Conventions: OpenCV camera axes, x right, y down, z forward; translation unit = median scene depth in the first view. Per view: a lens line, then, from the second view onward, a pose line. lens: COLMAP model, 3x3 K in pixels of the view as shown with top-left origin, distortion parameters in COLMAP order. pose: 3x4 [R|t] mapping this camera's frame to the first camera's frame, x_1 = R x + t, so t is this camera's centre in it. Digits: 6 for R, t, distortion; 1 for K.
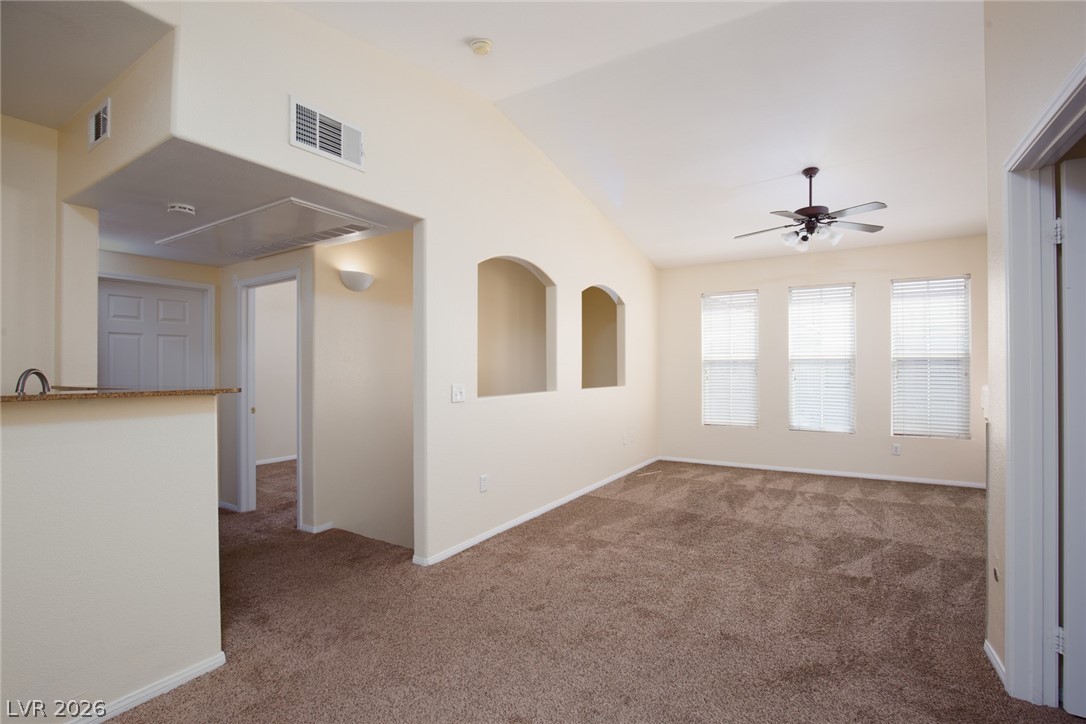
lens RADIAL K [[498.4, 0, 550.6], [0, 498.4, 364.8], [0, 0, 1]] dist [-0.030224, 0.000153]
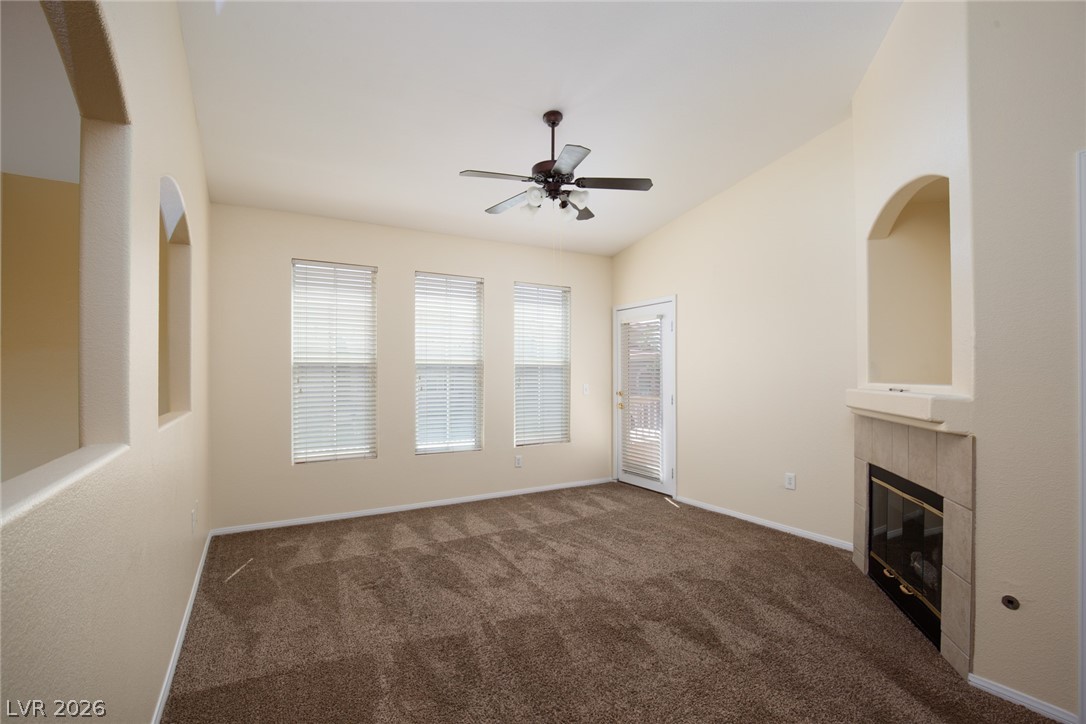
lens RADIAL K [[498.4, 0, 543.8], [0, 498.4, 374.0], [0, 0, 1]] dist [-0.030224, 0.000153]
pose [[0.475650, 0.000626, 0.879634, -0.133372], [-0.008782, 0.999953, 0.004037, -0.000560], [-0.879591, -0.009645, 0.475634, 0.560522]]
